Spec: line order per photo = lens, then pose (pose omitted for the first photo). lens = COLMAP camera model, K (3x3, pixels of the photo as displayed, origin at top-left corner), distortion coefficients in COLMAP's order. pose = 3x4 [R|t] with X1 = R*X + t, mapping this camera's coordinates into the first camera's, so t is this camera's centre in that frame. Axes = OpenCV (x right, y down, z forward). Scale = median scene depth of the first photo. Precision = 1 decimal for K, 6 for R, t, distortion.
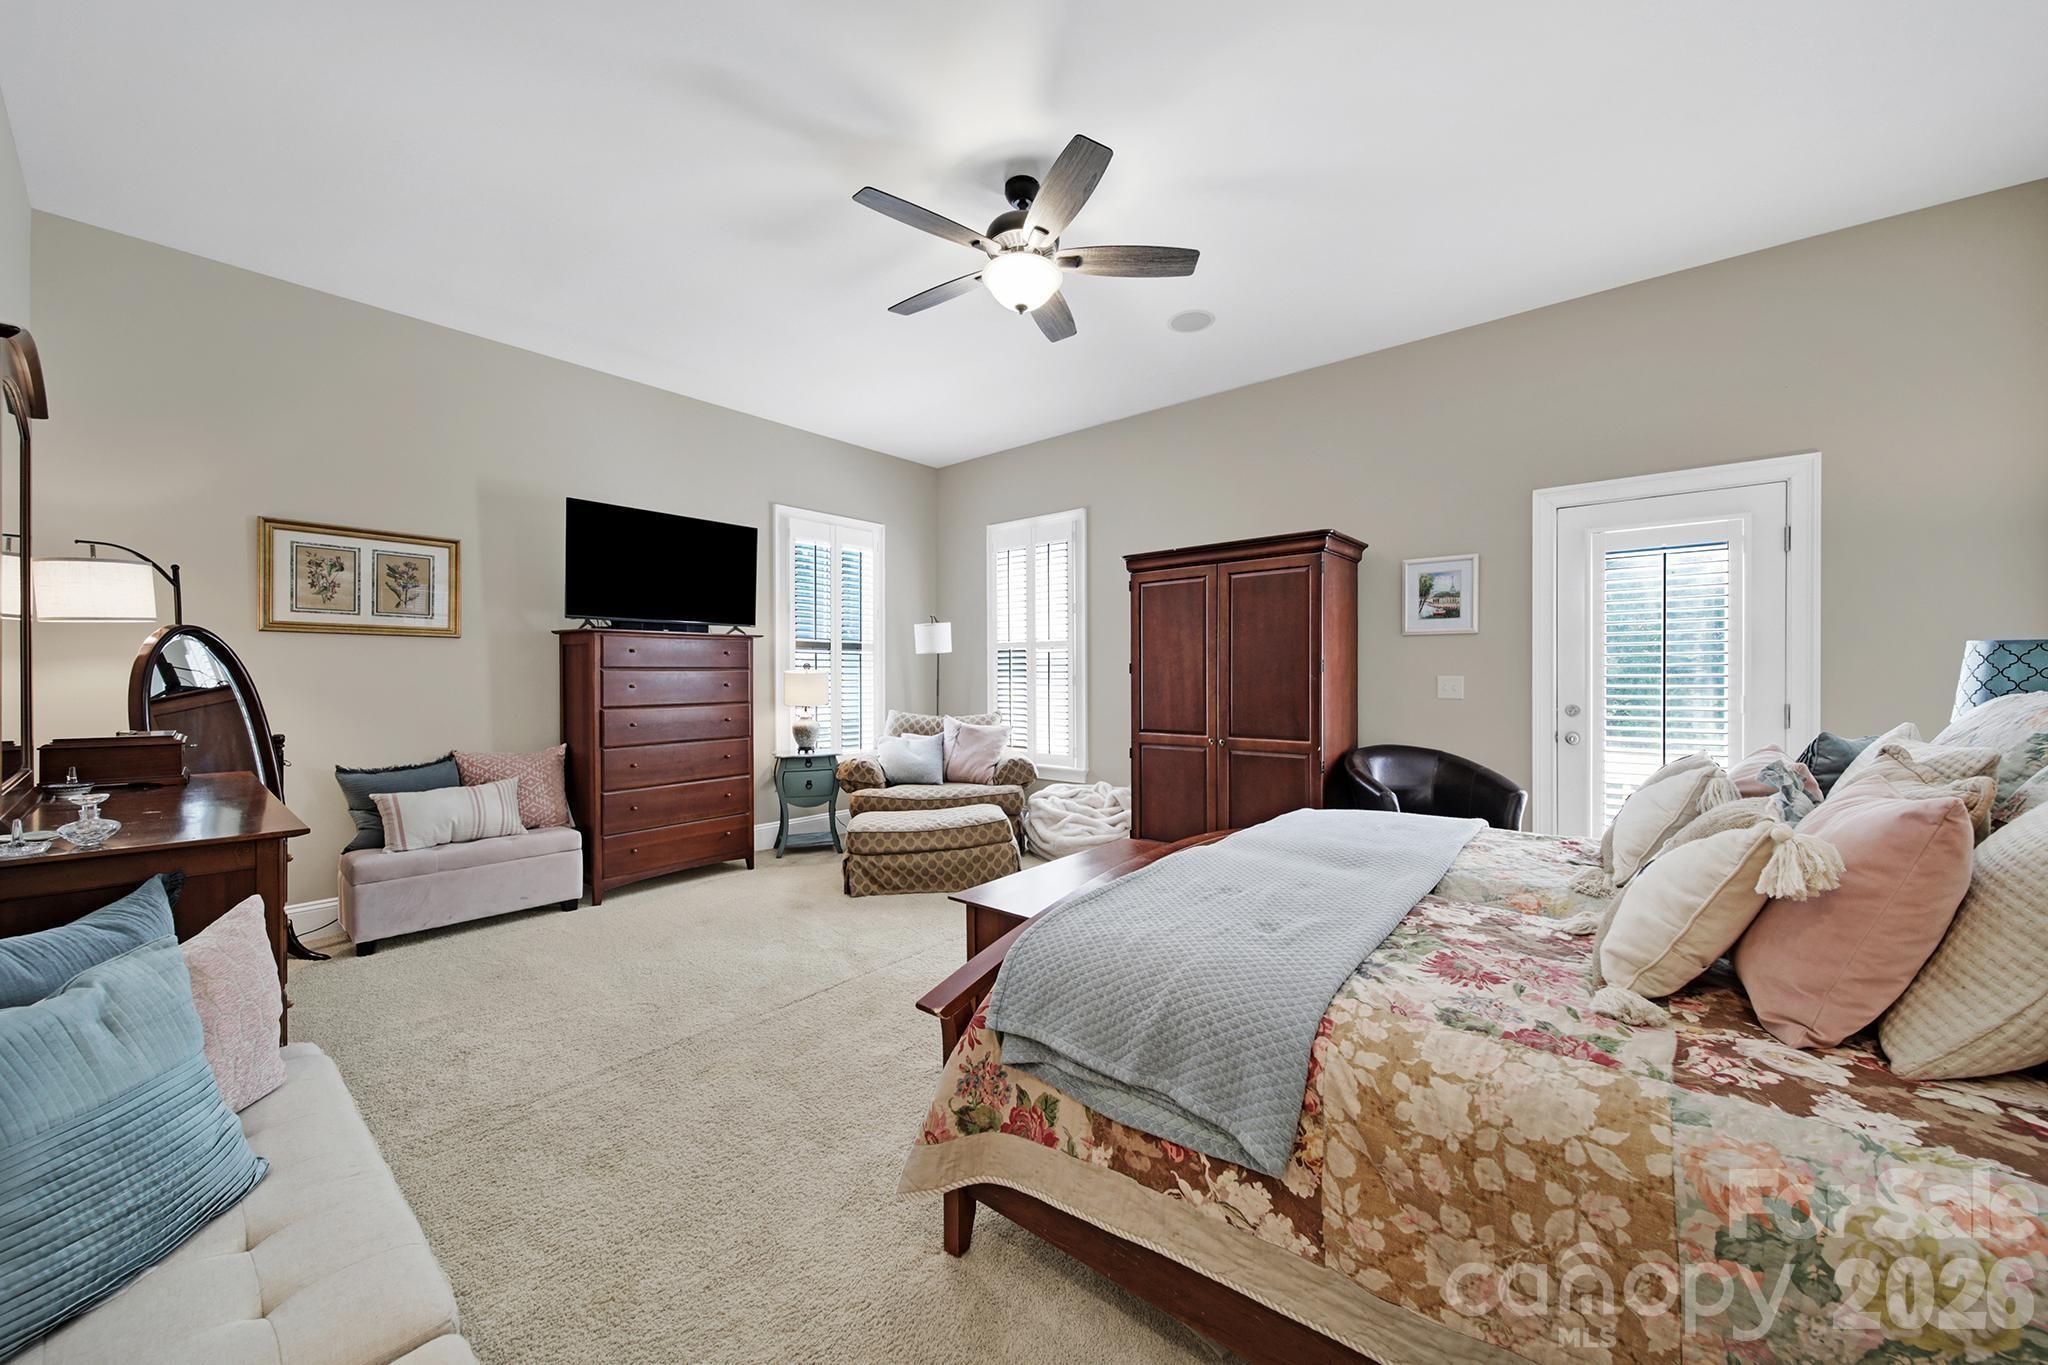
lens RADIAL K [[739.5, 0, 1018.1], [0, 739.5, 686.0], [0, 0, 1]] dist [0.001301, -0.001487]
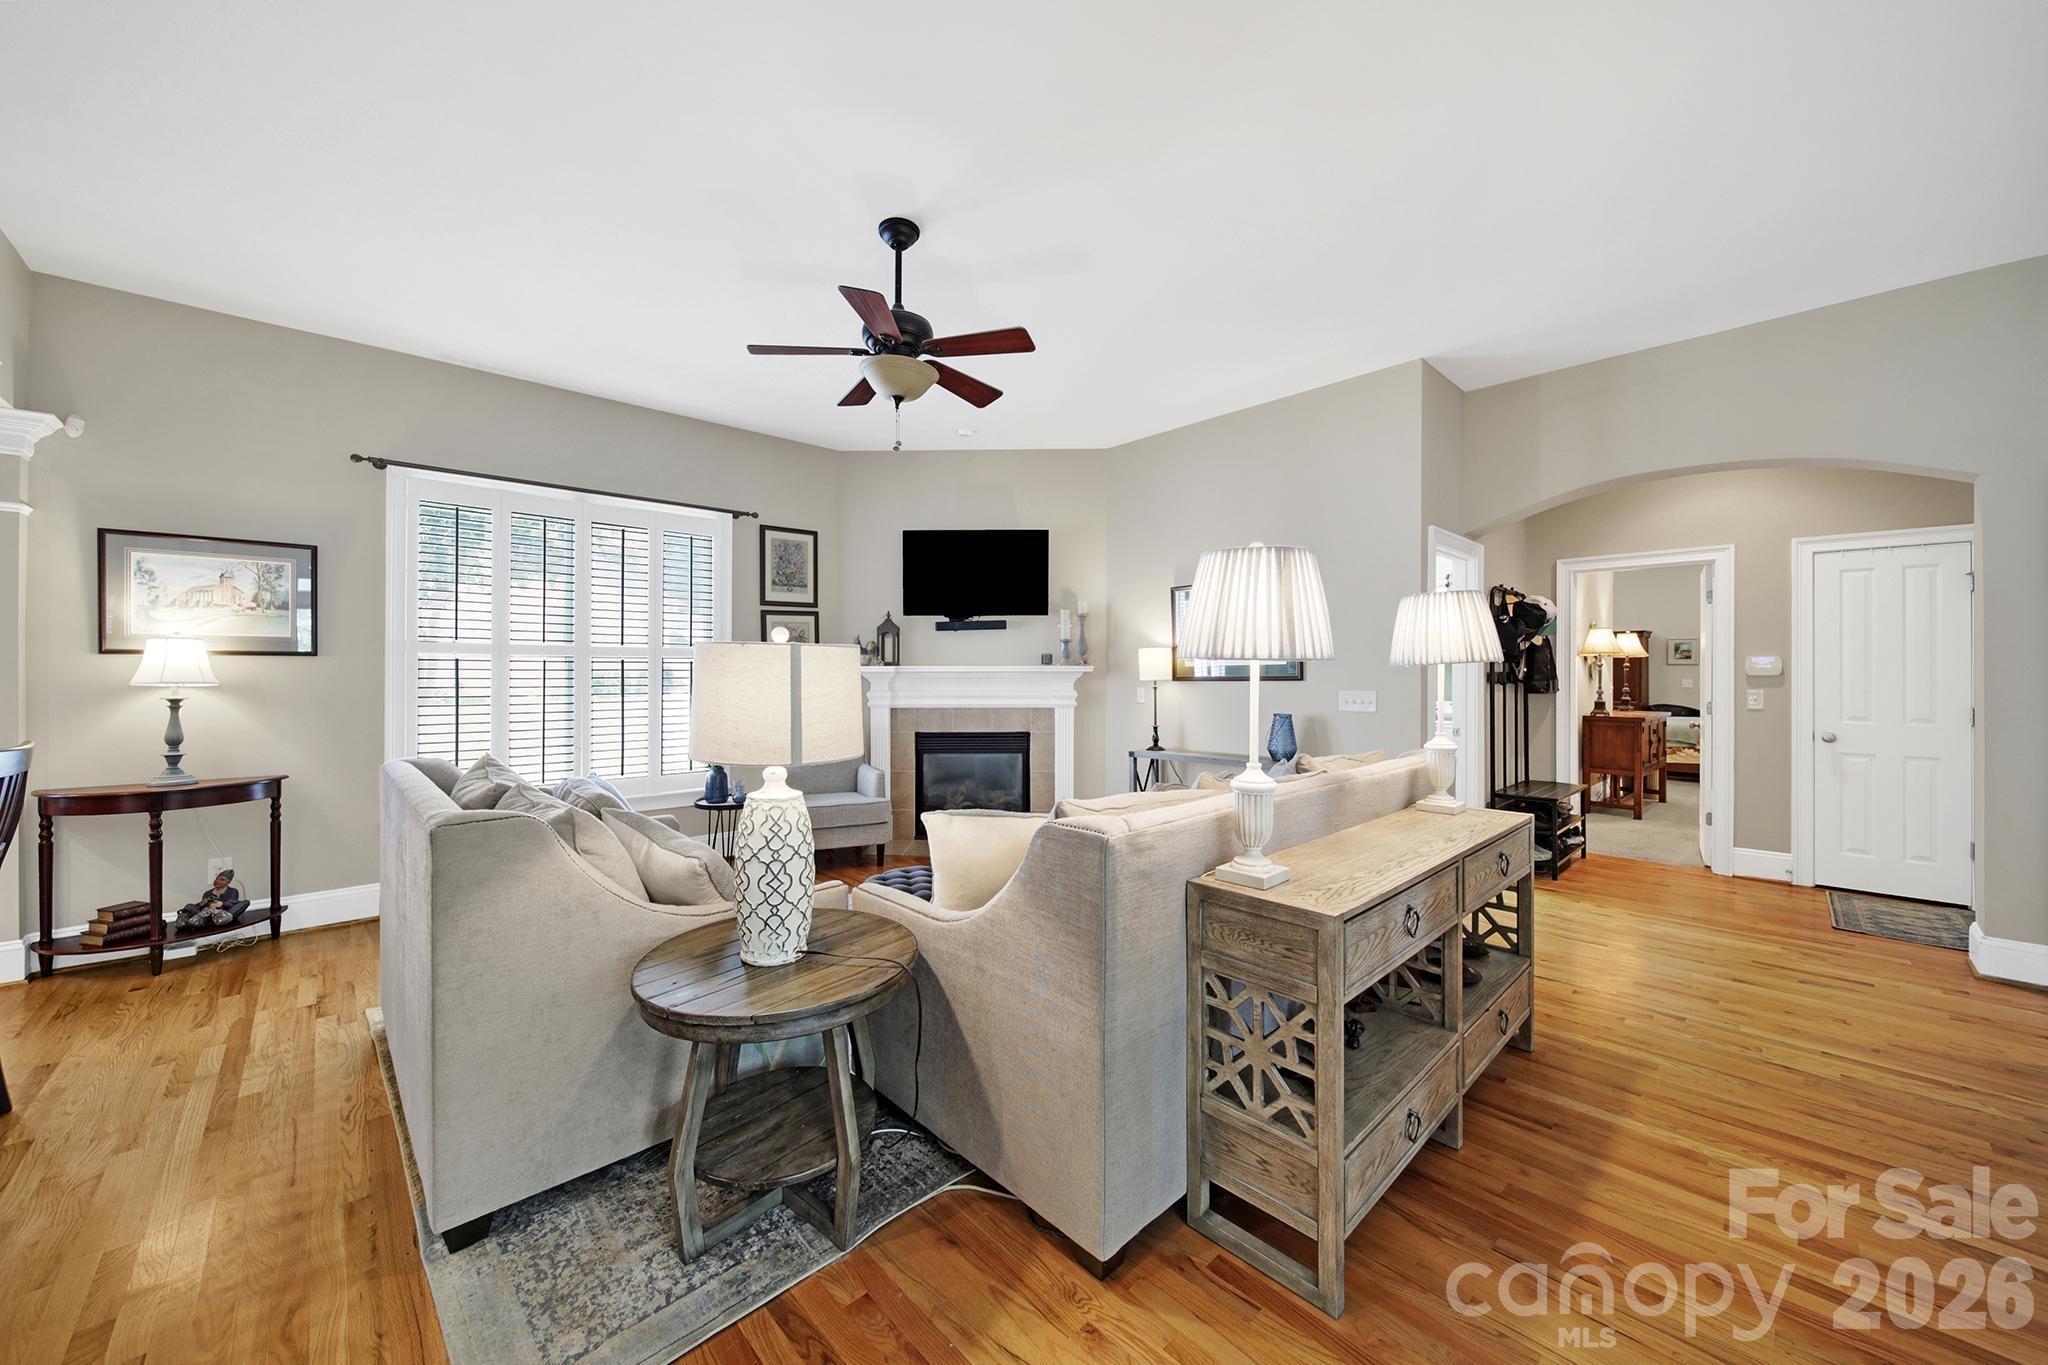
lens RADIAL K [[739.5, 0, 1019.2], [0, 739.5, 677.0], [0, 0, 1]] dist [0.001301, -0.001487]
pose [[0.993011, 0.007337, -0.117794, -1.897784], [-0.008006, 0.999954, -0.005208, 0.011614], [0.117751, 0.006115, 0.993024, -2.467336]]
